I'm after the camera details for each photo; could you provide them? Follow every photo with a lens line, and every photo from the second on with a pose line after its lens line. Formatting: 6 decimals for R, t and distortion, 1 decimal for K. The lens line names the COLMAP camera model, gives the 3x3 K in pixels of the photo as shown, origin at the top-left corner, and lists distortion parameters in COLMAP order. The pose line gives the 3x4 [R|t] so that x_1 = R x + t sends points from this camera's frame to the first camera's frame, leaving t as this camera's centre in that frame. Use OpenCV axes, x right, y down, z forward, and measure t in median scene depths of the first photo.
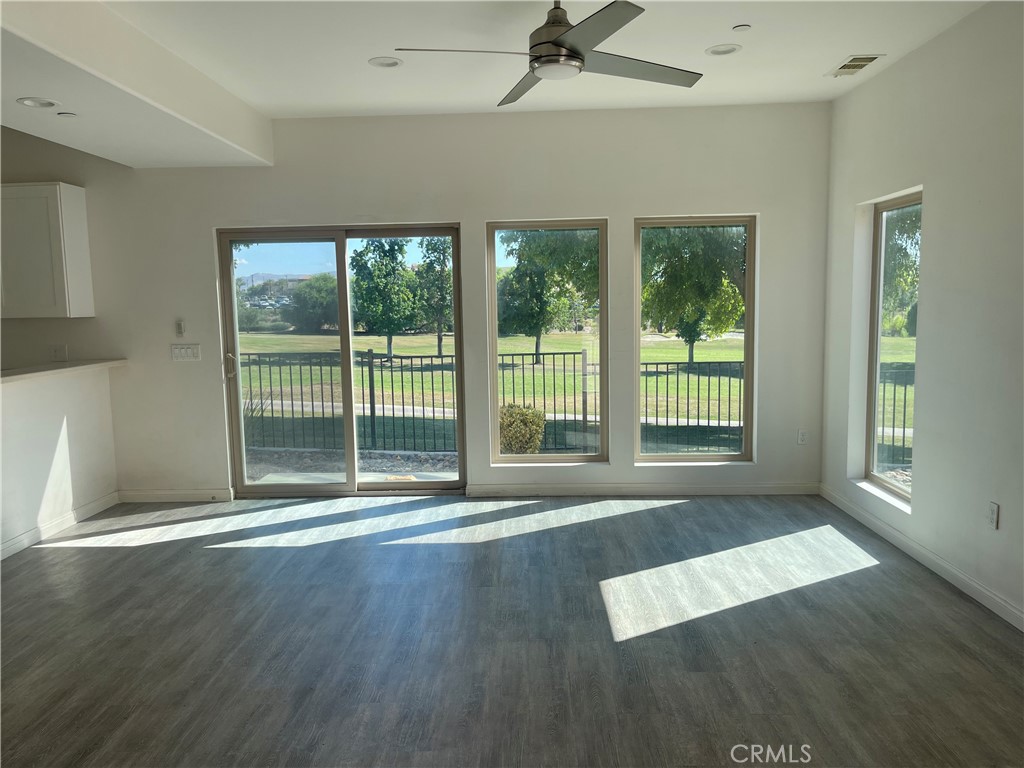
lens RADIAL K [[787.6, 0, 507.9], [0, 787.6, 386.0], [0, 0, 1]] dist [0.081401, -0.098174]
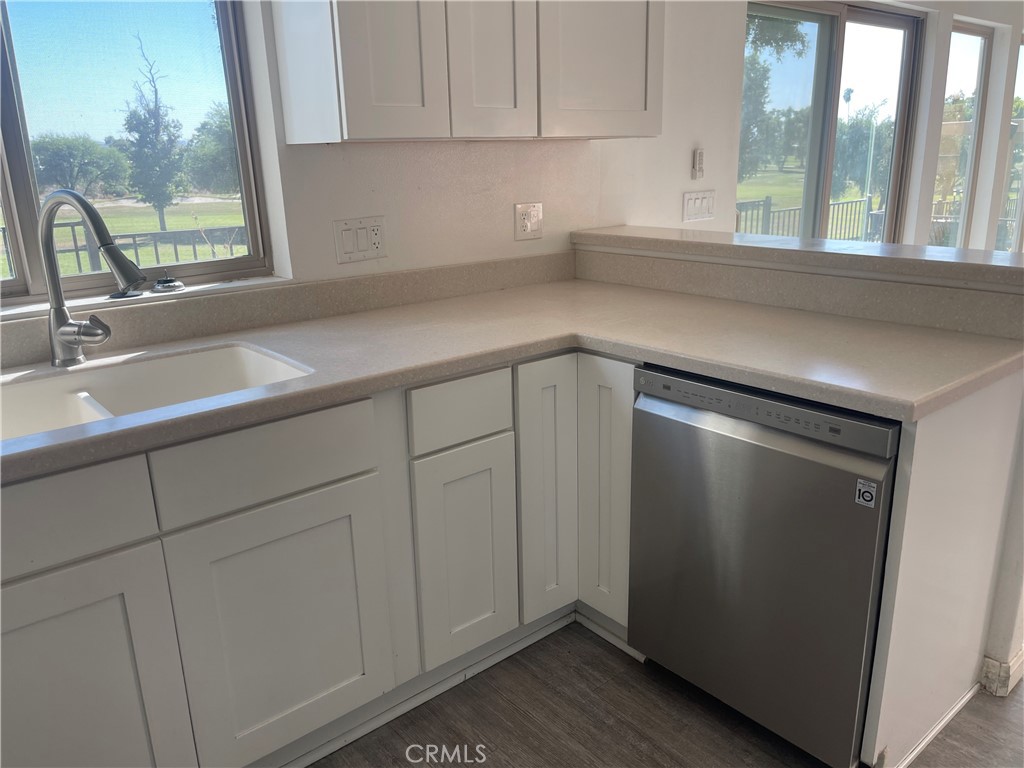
lens RADIAL K [[787.6, 0, 507.9], [0, 787.6, 386.0], [0, 0, 1]] dist [0.081401, -0.098174]
pose [[0.739894, -0.193305, 0.644352, -0.988896], [0.083811, 0.976852, 0.196815, -0.043652], [-0.667482, -0.091619, 0.738968, 0.739439]]
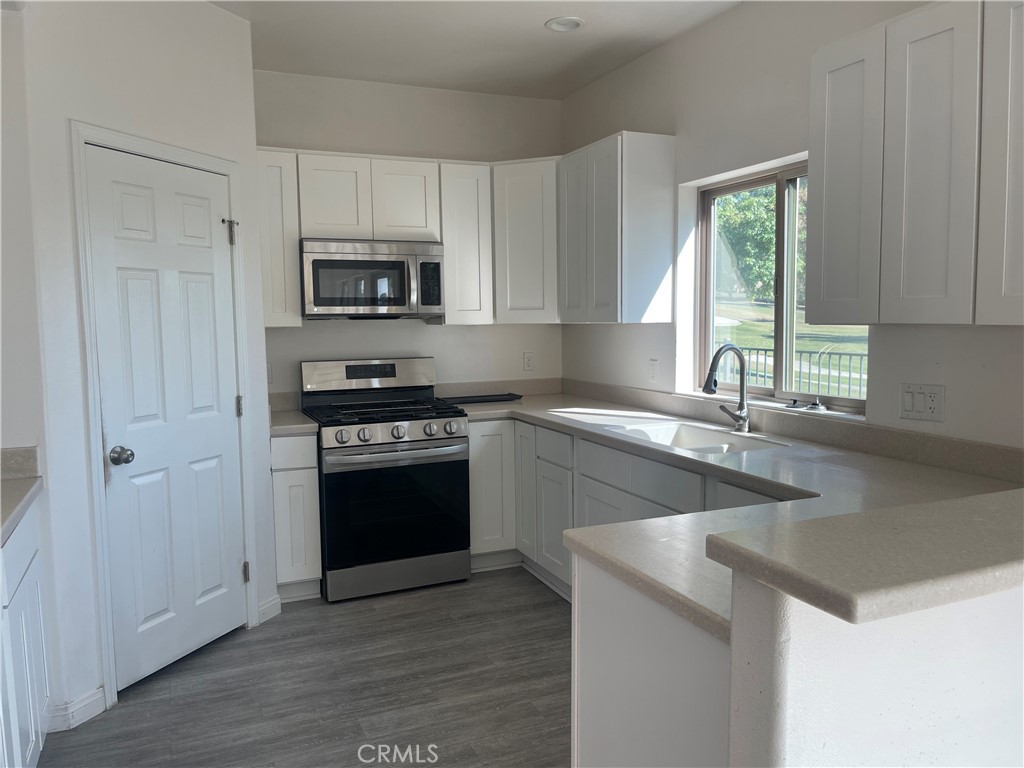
lens RADIAL K [[787.6, 0, 507.9], [0, 787.6, 386.0], [0, 0, 1]] dist [0.081401, -0.098174]
pose [[0.433439, 0.099402, -0.895684, -0.409413], [-0.095795, 0.993349, 0.063883, -0.061151], [0.896077, 0.058112, 0.440079, 0.659197]]
